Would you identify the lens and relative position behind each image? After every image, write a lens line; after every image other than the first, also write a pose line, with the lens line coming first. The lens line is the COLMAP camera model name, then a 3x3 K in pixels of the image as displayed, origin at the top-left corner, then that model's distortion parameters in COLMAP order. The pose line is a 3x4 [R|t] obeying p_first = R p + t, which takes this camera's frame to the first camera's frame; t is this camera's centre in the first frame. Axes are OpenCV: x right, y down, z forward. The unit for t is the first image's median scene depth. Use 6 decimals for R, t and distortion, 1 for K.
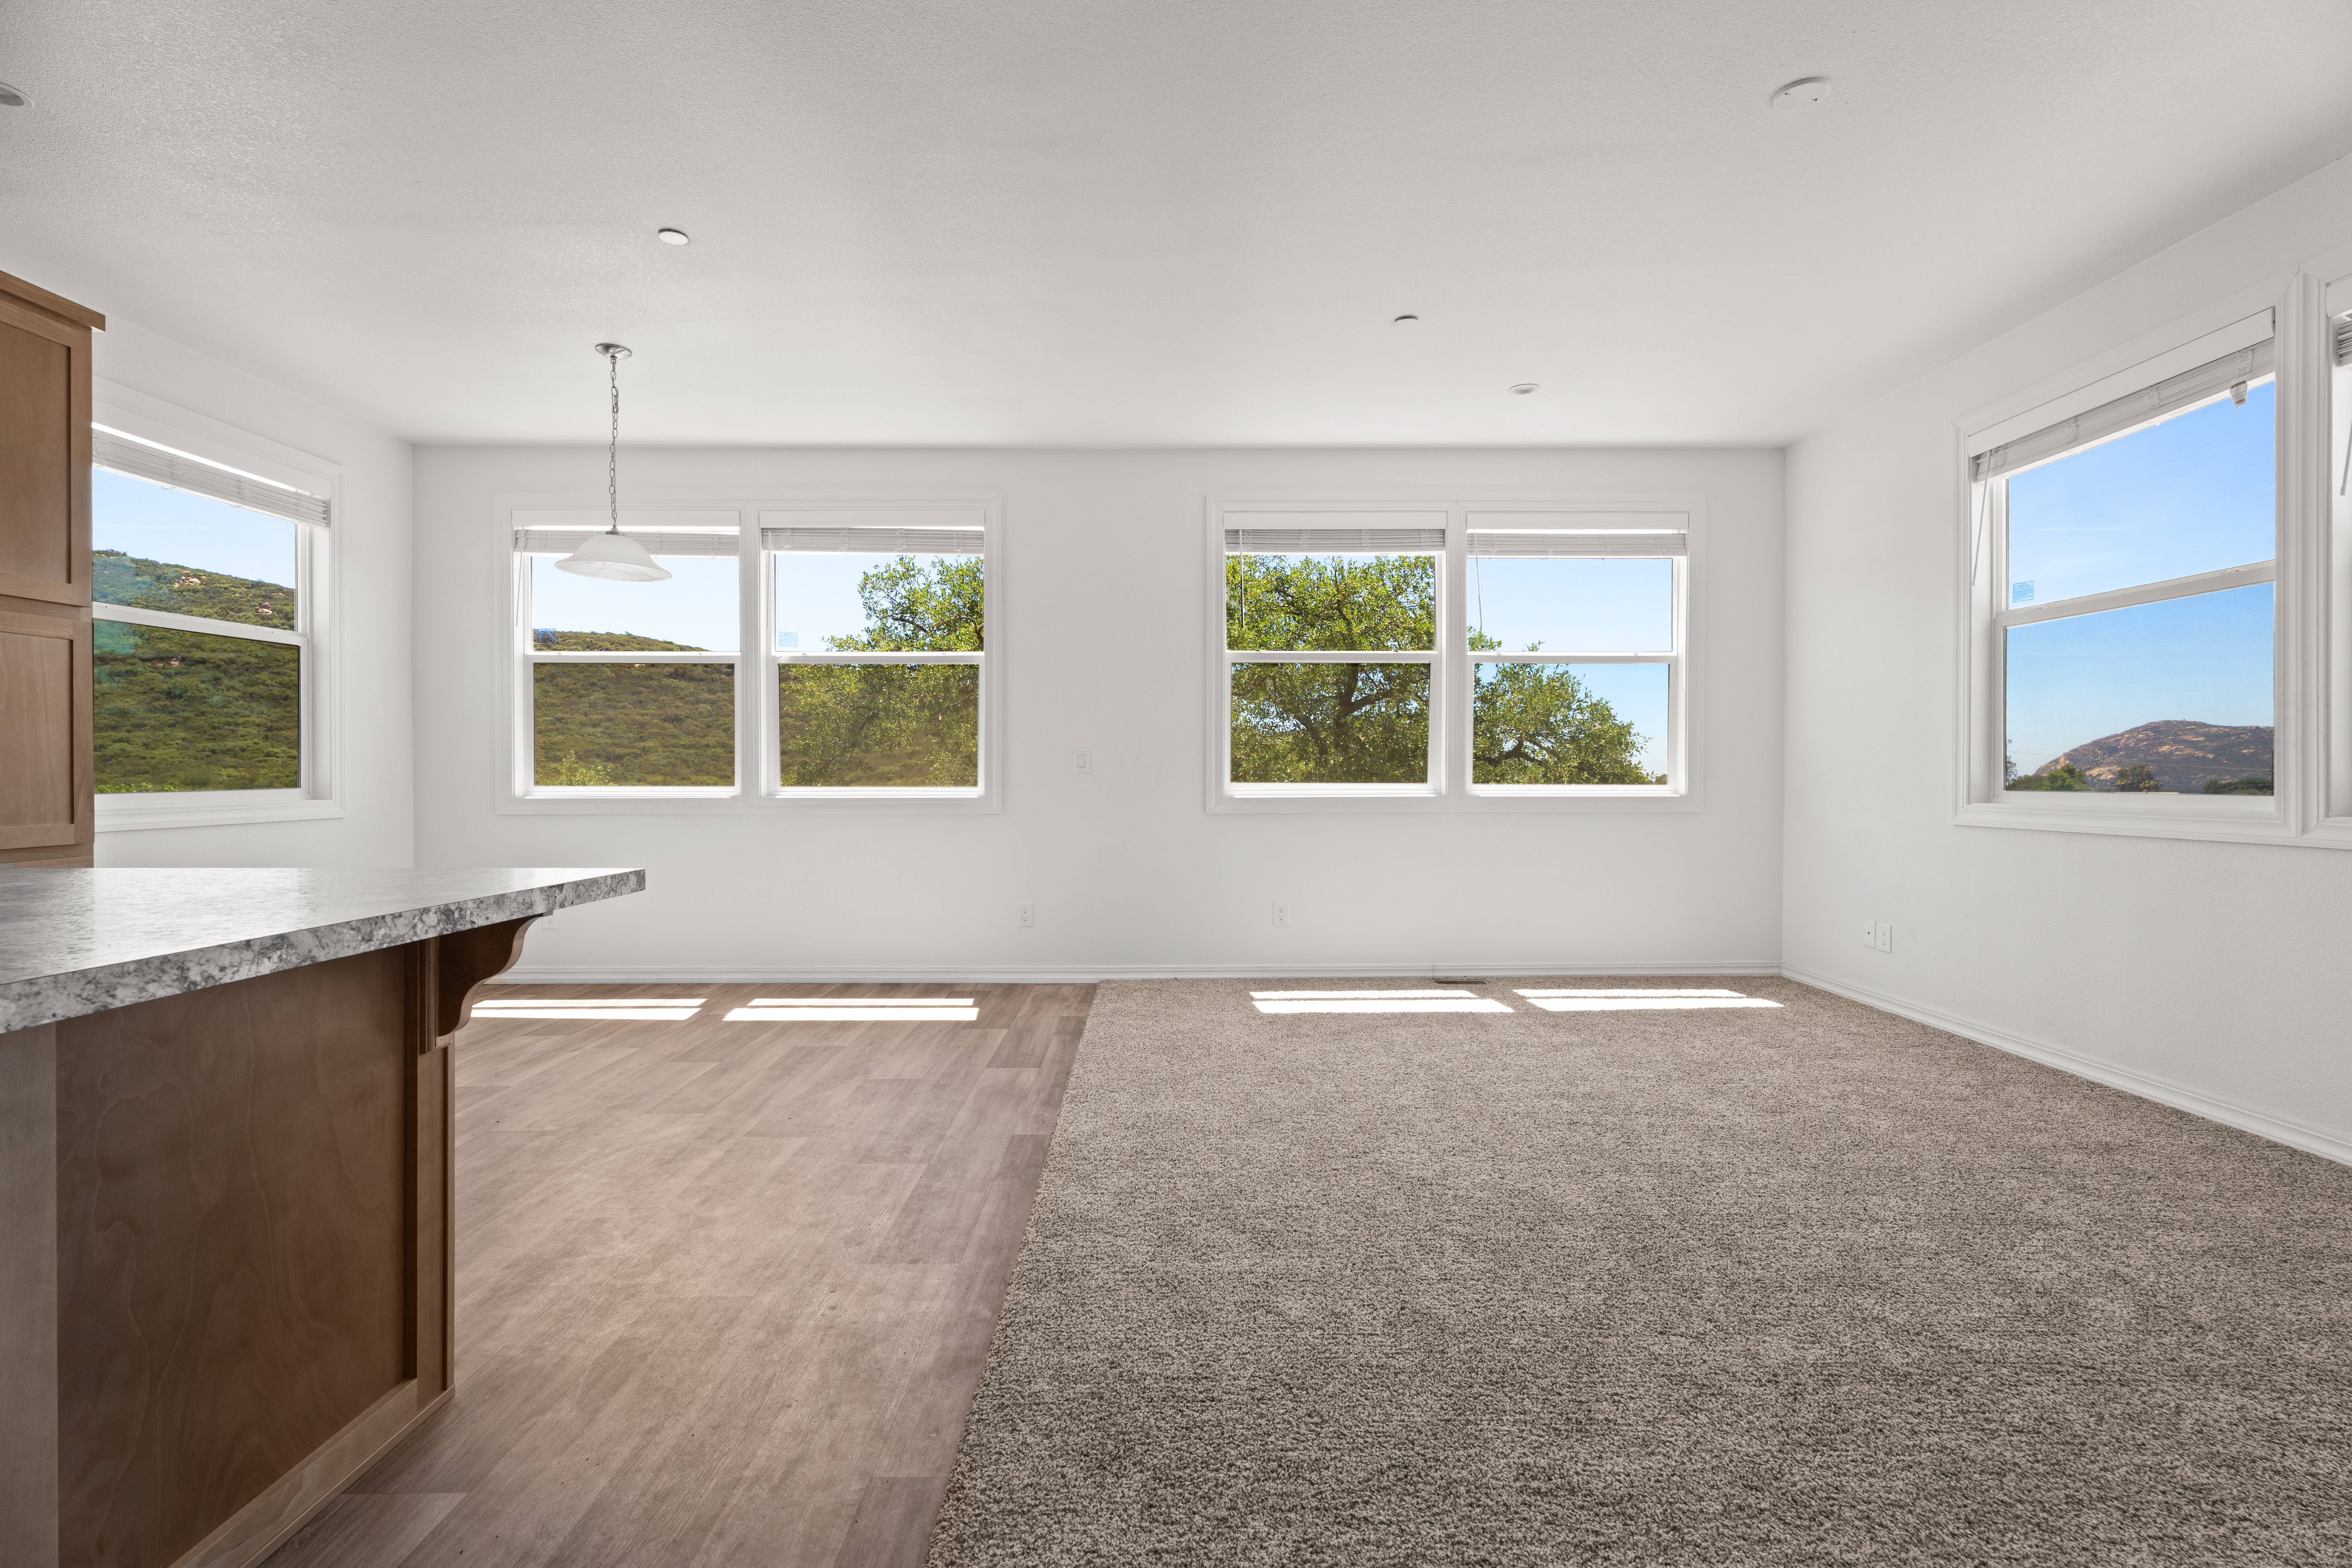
lens RADIAL K [[1050.1, 0, 1177.5], [0, 1050.1, 765.3], [0, 0, 1]] dist [0.003622, 0.000376]
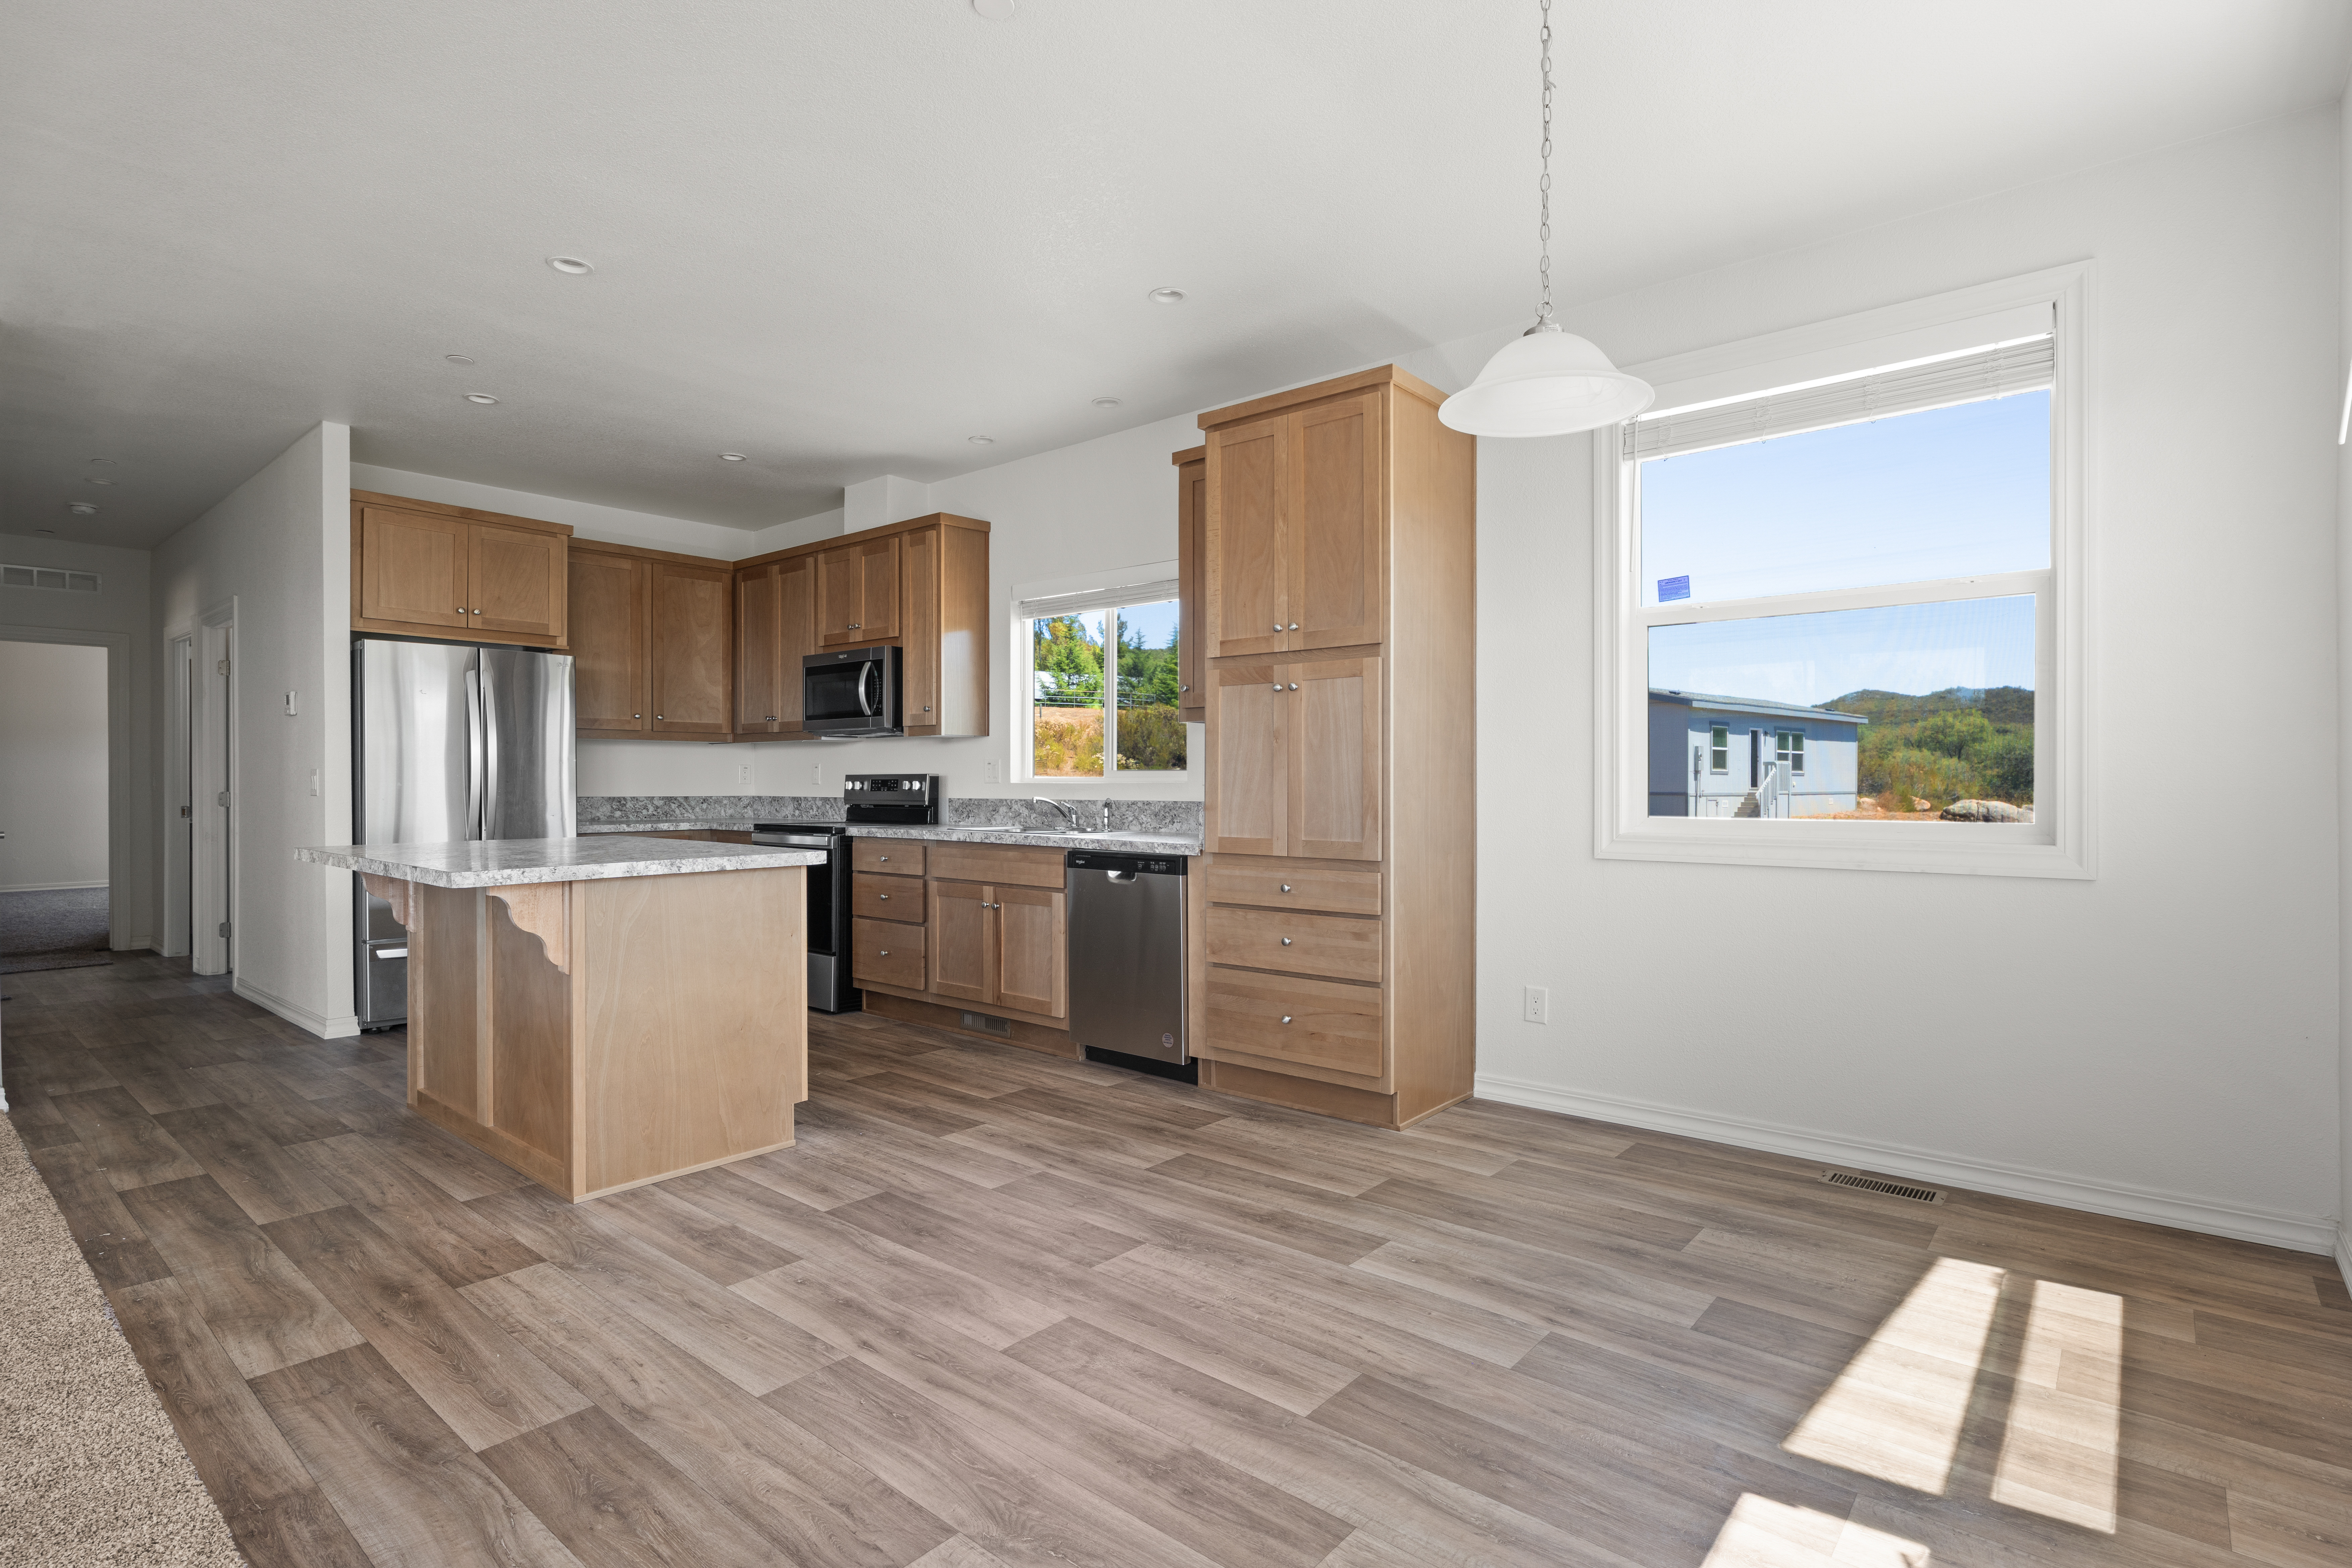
lens RADIAL K [[1150.3, 0, 1168.9], [0, 1150.3, 786.4], [0, 0, 1]] dist [-0.003351, -0.000168]
pose [[-0.657032, 0.004795, -0.753848, -0.002014], [0.003955, 0.999988, 0.002913, -0.007164], [0.753853, -0.001068, -0.657043, 1.653679]]
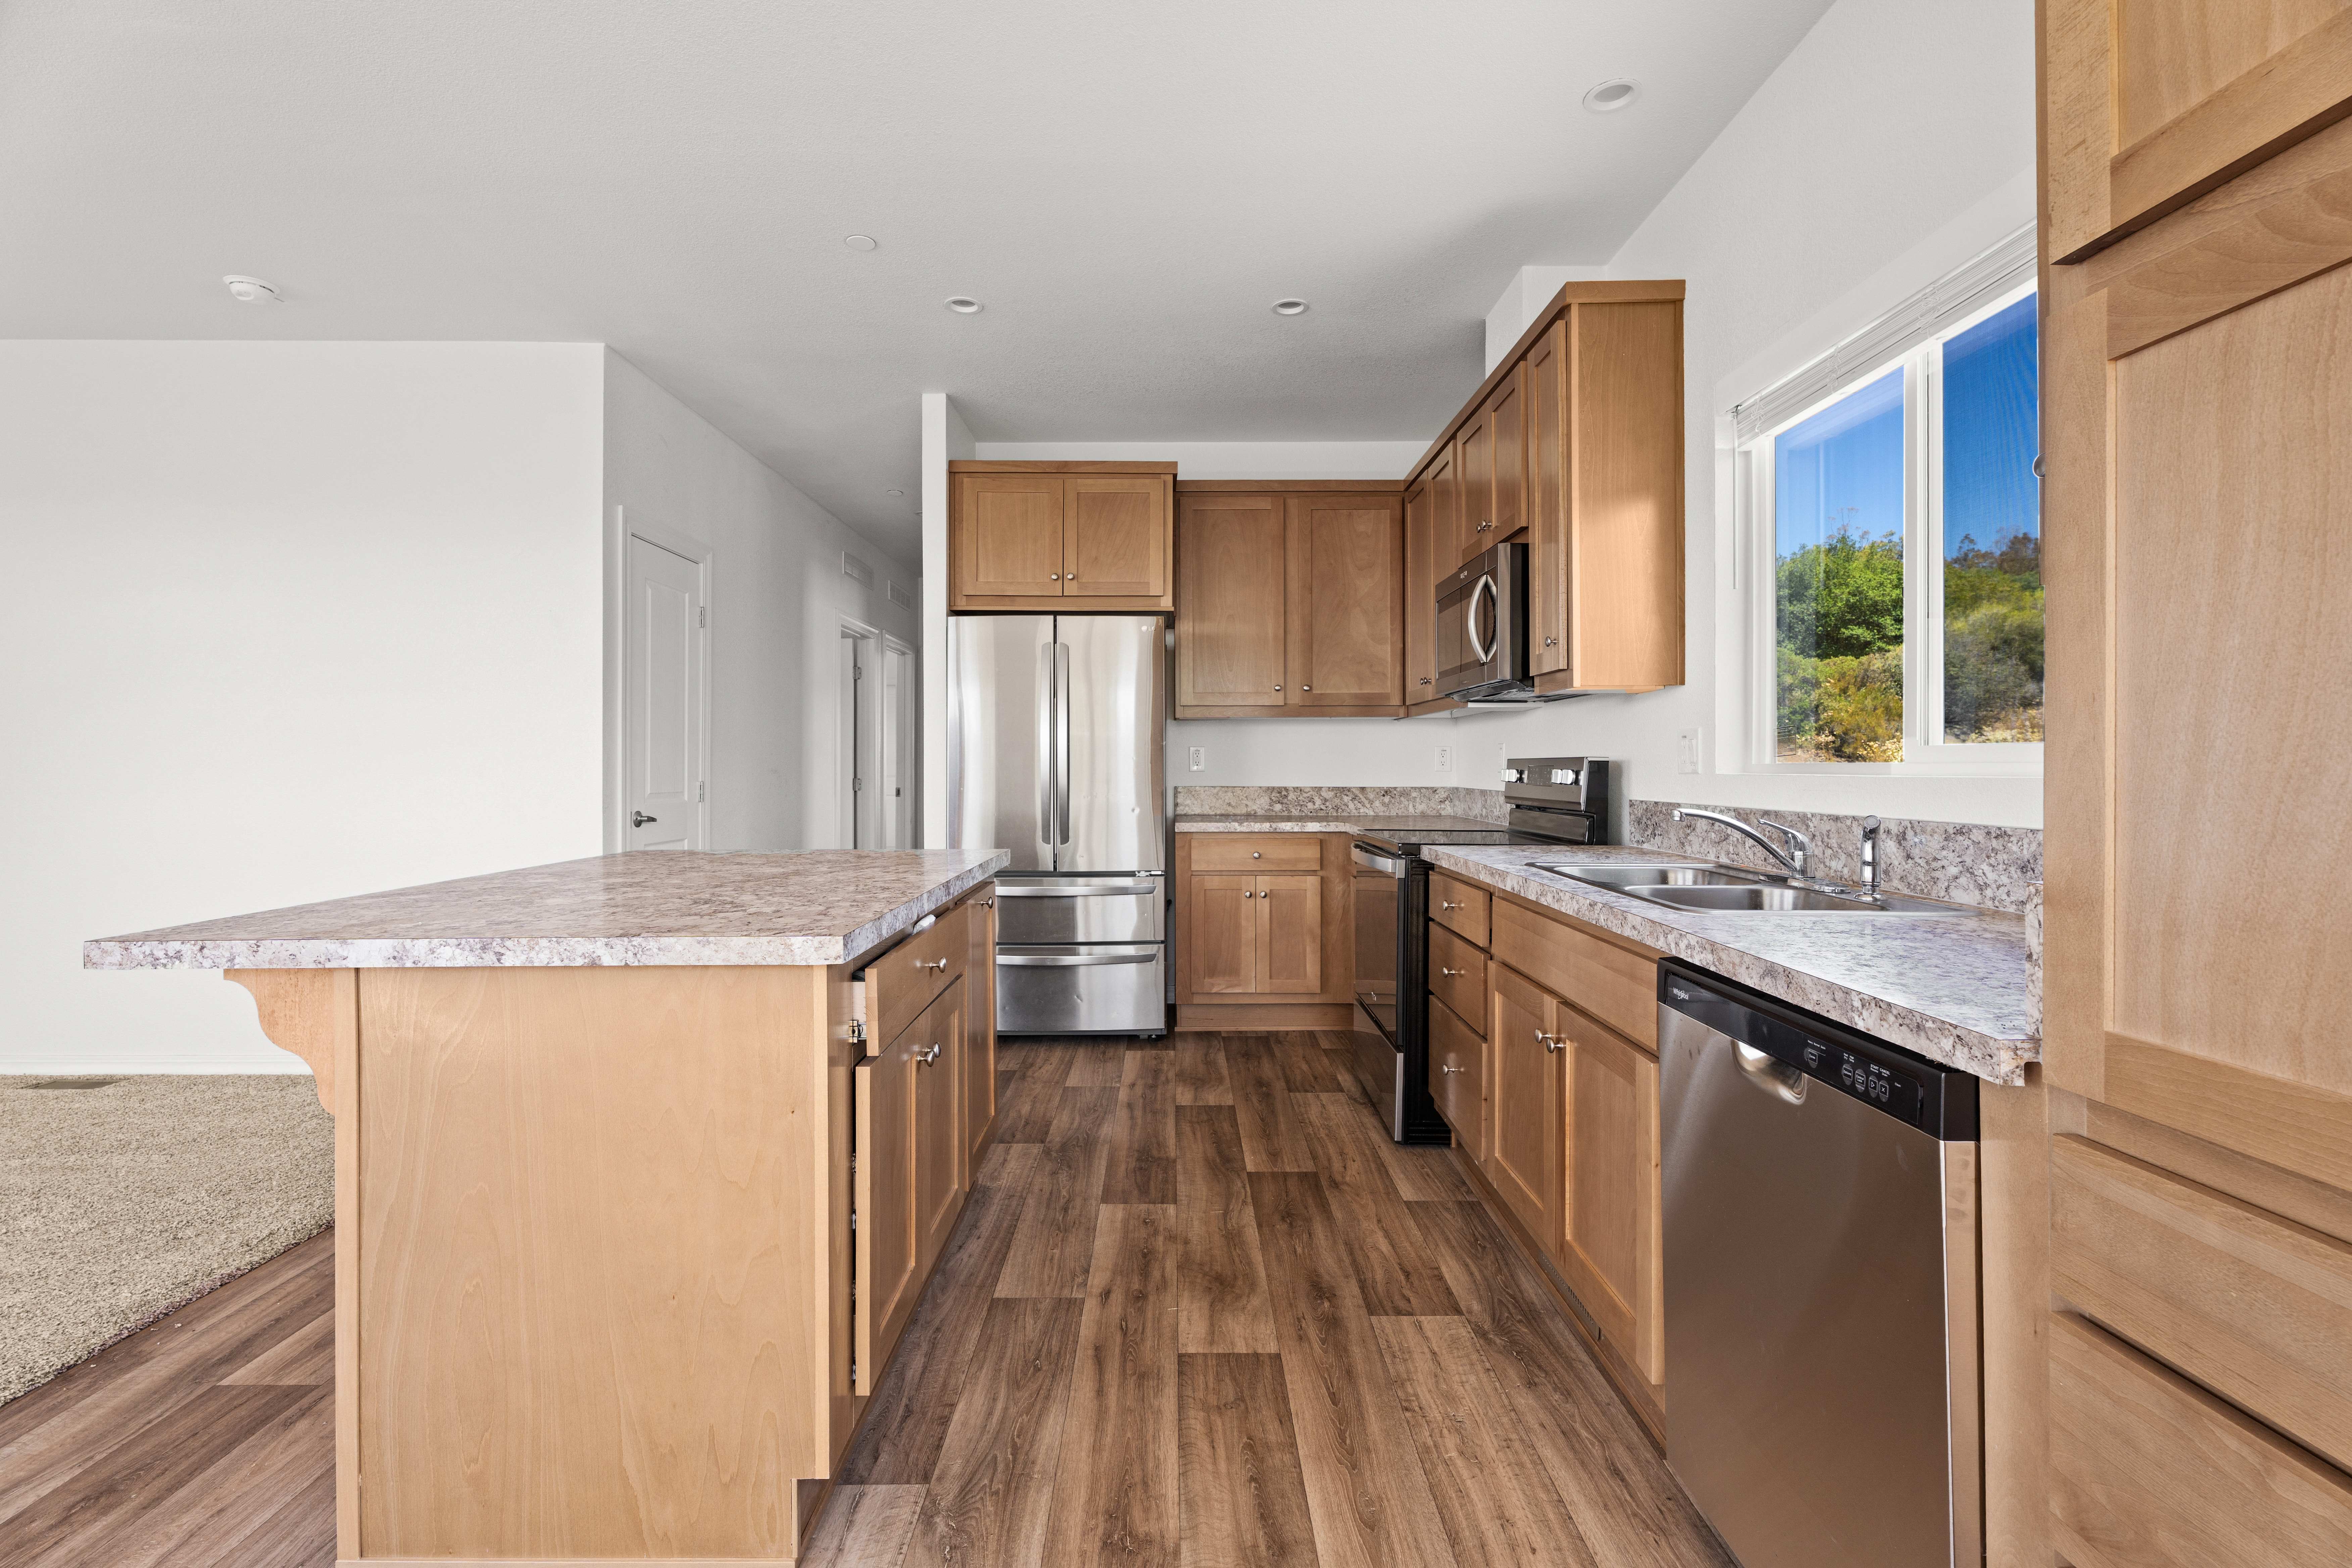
lens RADIAL K [[1050.1, 0, 1177.5], [0, 1050.1, 765.3], [0, 0, 1]] dist [0.003622, 0.000376]
pose [[-0.999994, 0.003175, 0.001649, -0.810633], [0.003169, 0.999989, -0.003570, -0.013980], [-0.001661, -0.003565, -0.999992, 1.091241]]
